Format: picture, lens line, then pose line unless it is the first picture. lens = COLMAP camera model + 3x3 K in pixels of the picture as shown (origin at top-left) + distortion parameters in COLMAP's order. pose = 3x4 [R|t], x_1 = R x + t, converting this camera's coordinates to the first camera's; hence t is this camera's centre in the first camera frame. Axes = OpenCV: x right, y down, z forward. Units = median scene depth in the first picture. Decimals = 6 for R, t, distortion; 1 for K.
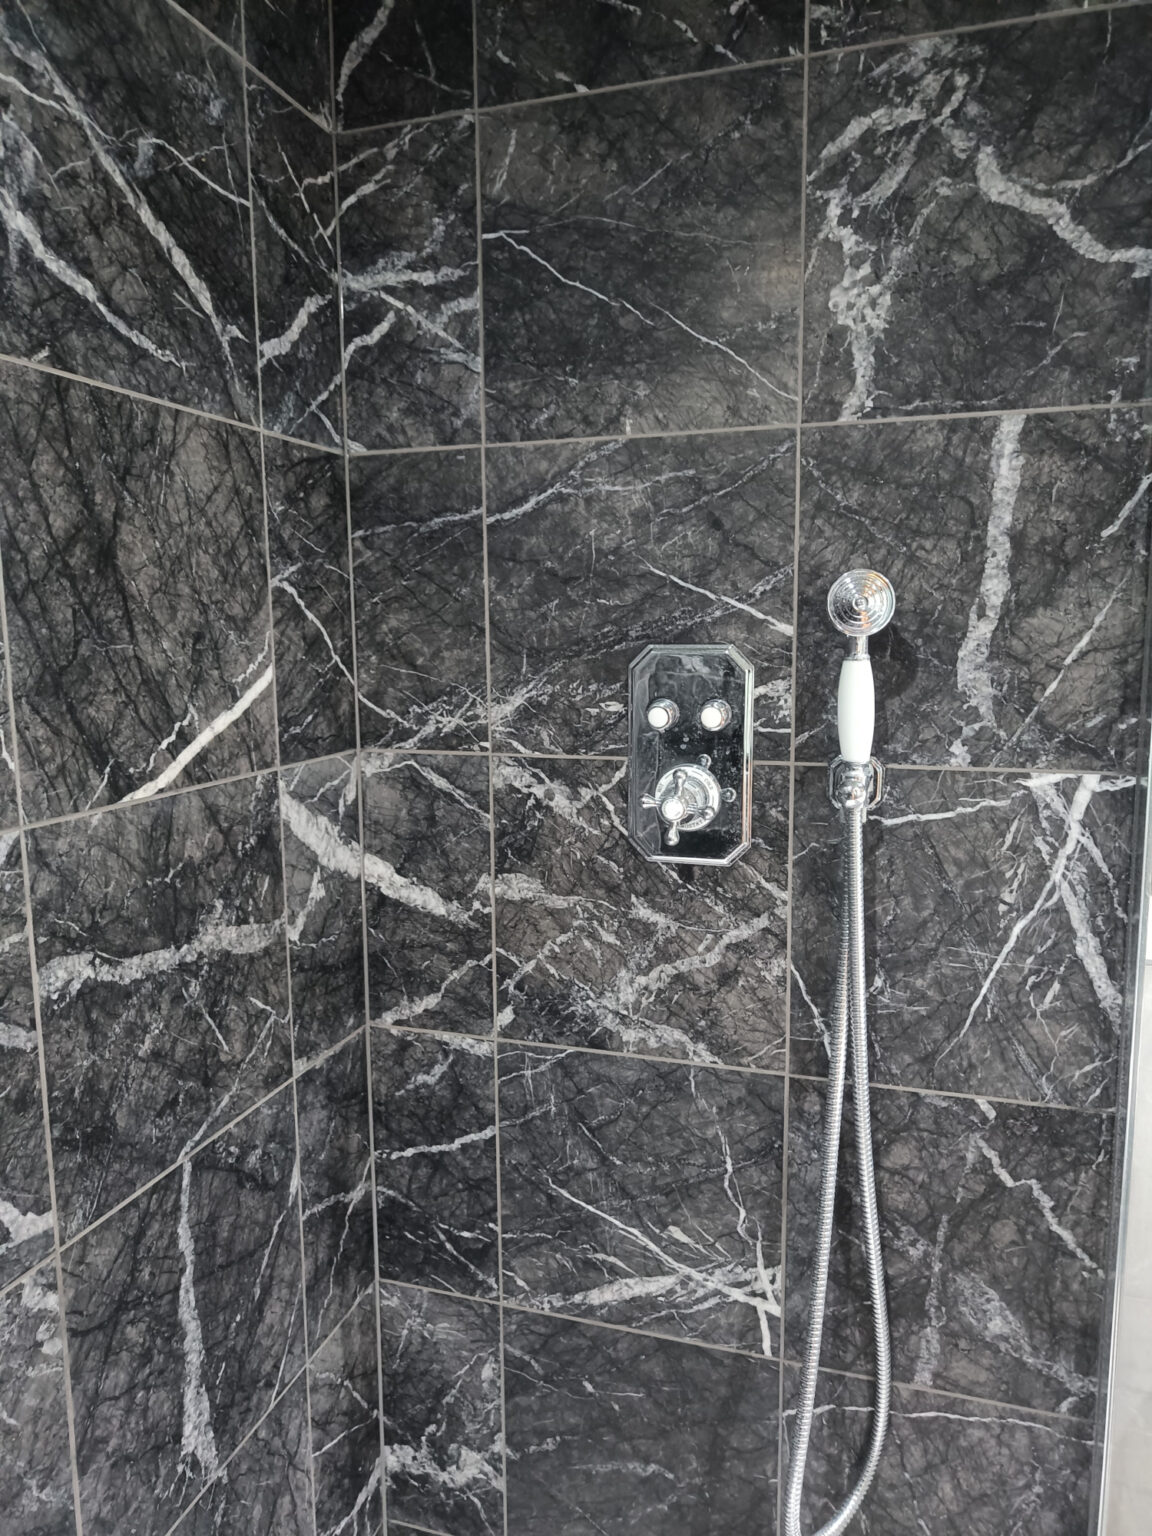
lens RADIAL K [[1085.7, 0, 582.7], [0, 1085.7, 778.4], [0, 0, 1]] dist [0.002802, 0.002100]
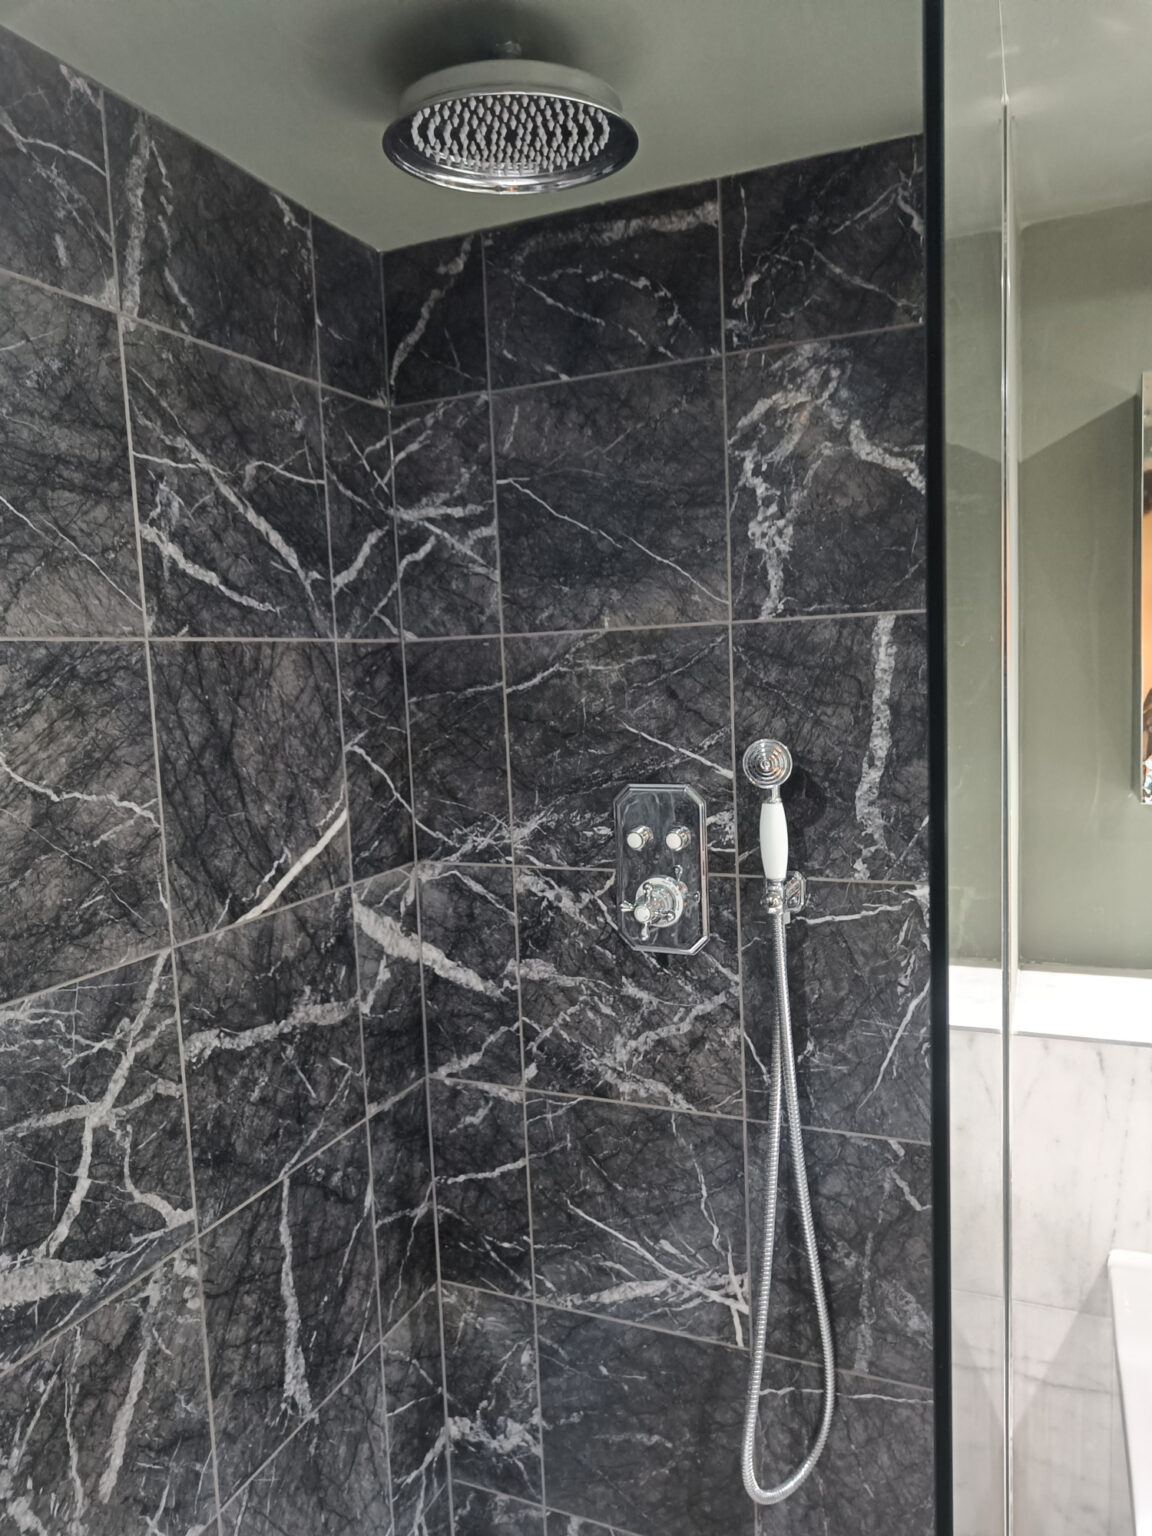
lens RADIAL K [[1085.7, 0, 582.7], [0, 1085.7, 778.4], [0, 0, 1]] dist [0.002802, 0.002100]
pose [[0.994384, -0.022673, -0.103378, 0.149933], [0.018876, 0.999116, -0.037561, -0.087289], [0.104138, 0.035398, 0.993933, -0.318268]]
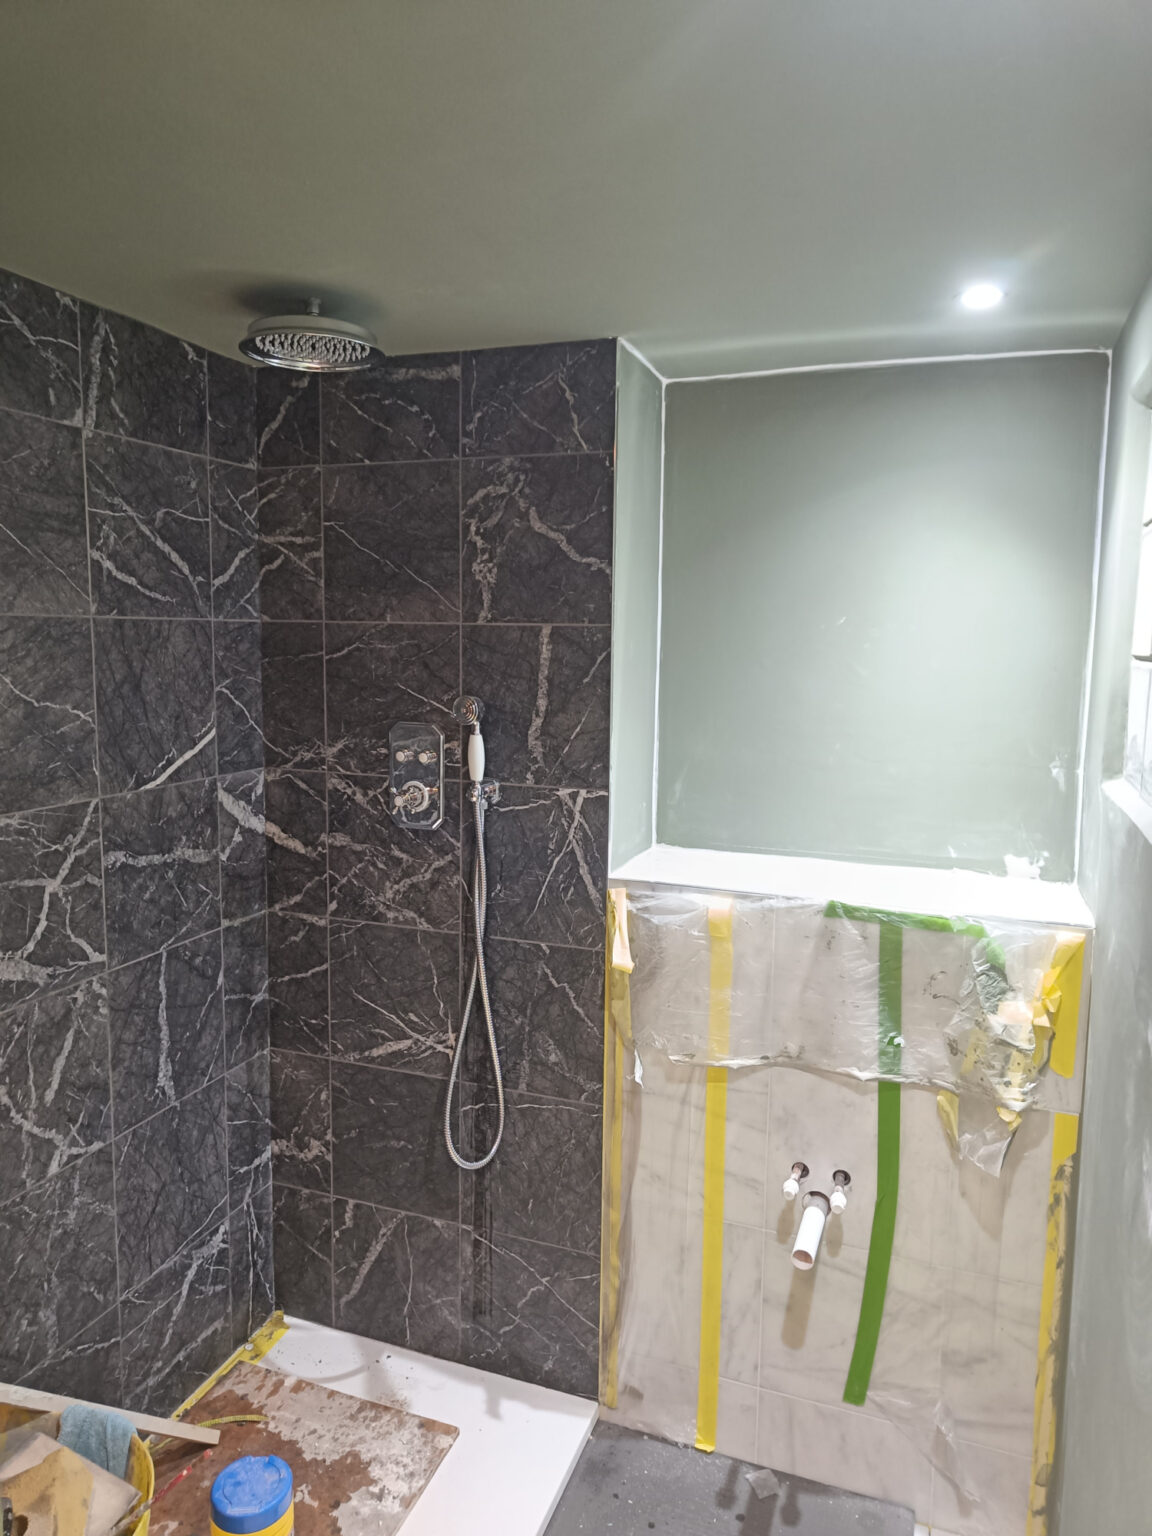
lens RADIAL K [[1076.8, 0, 576.0], [0, 1076.8, 768.0], [0, 0, 1]] dist [0.016601, -0.005017]
pose [[0.998653, 0.027154, -0.044219, 0.519541], [-0.028041, 0.999415, -0.019557, -0.004643], [0.043662, 0.020770, 0.998830, -1.085486]]
